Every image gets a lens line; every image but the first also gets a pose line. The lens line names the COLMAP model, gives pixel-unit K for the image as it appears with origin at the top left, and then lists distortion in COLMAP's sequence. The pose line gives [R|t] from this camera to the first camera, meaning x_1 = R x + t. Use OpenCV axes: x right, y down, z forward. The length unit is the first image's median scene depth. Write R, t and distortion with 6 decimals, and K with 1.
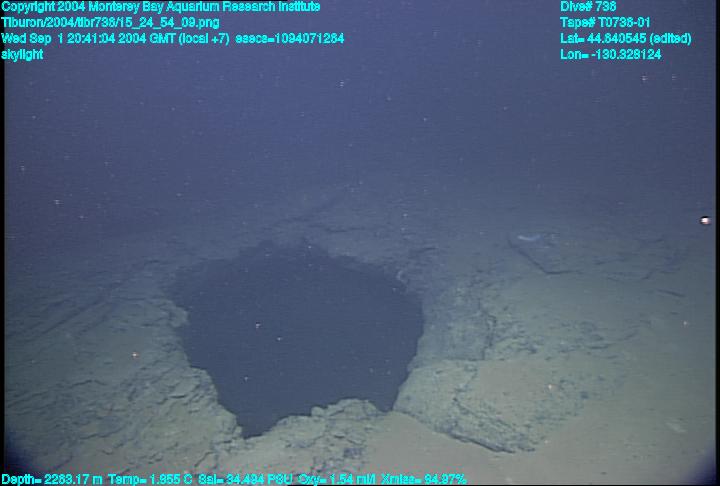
lens RADIAL K [[481.0, 0, 360.0], [0, 481.0, 243.0], [0, 0, 1]] dist [-0.082474, 0.113830]
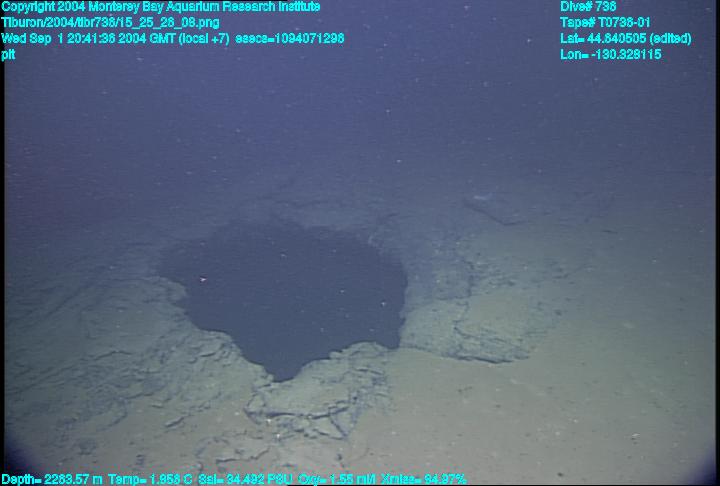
lens RADIAL K [[481.0, 0, 360.0], [0, 481.0, 243.0], [0, 0, 1]] dist [-0.082474, 0.113830]
pose [[0.983834, -0.080695, 0.159869, -0.195564], [0.076601, 0.996560, 0.031618, 0.064499], [-0.161870, -0.018860, 0.986632, -0.107151]]
